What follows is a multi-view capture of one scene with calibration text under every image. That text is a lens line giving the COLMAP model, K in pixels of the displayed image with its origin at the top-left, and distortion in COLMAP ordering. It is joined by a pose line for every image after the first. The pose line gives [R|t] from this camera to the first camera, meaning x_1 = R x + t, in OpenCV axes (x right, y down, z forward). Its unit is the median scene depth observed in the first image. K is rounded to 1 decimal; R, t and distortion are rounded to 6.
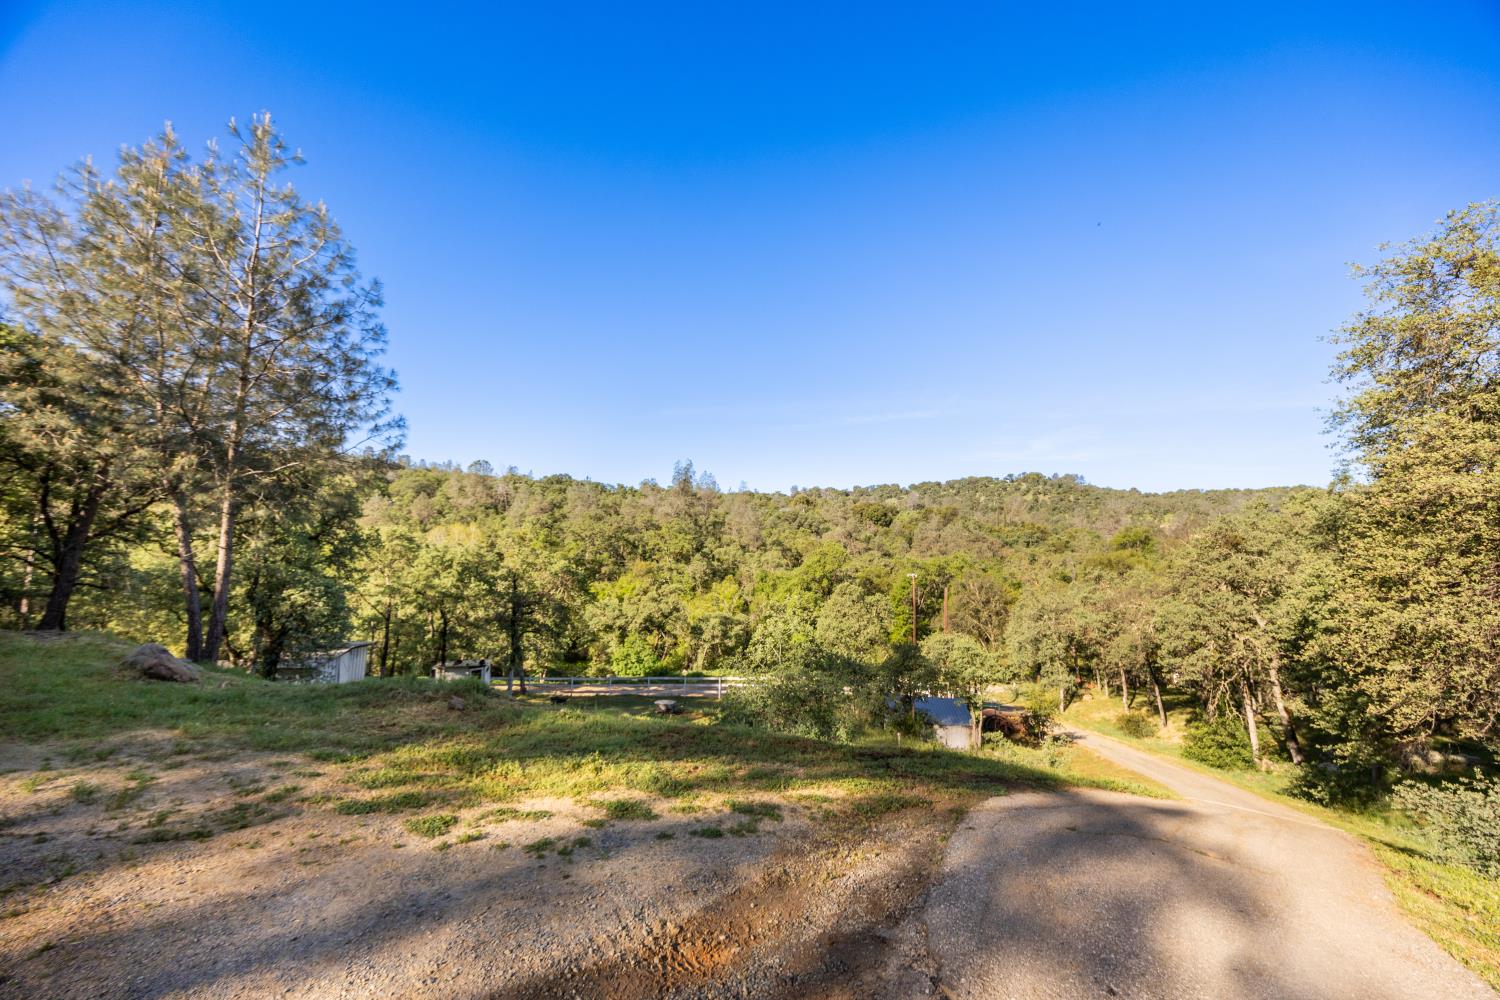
lens RADIAL K [[584.5, 0, 754.2], [0, 584.5, 498.7], [0, 0, 1]] dist [0.001067, 0.000096]
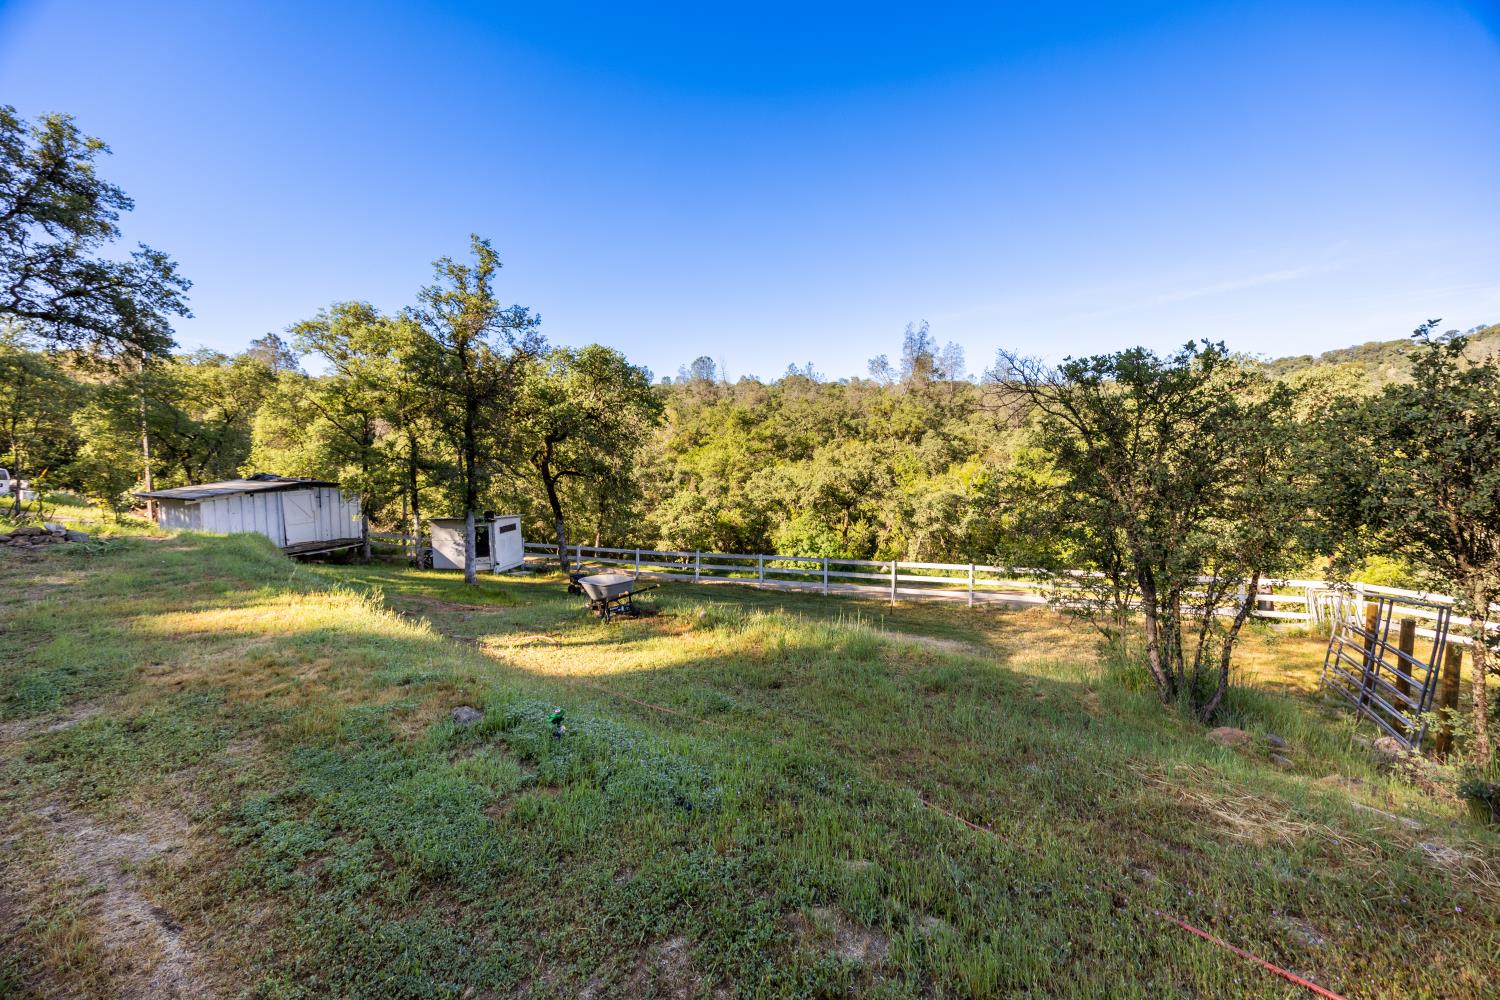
lens RADIAL K [[584.5, 0, 746.9], [0, 584.5, 497.2], [0, 0, 1]] dist [0.001067, 0.000096]
pose [[0.902053, -0.001586, -0.431623, 0.017149], [0.061010, 0.990422, 0.123865, 0.076879], [0.427292, -0.138066, 0.893510, 0.217808]]
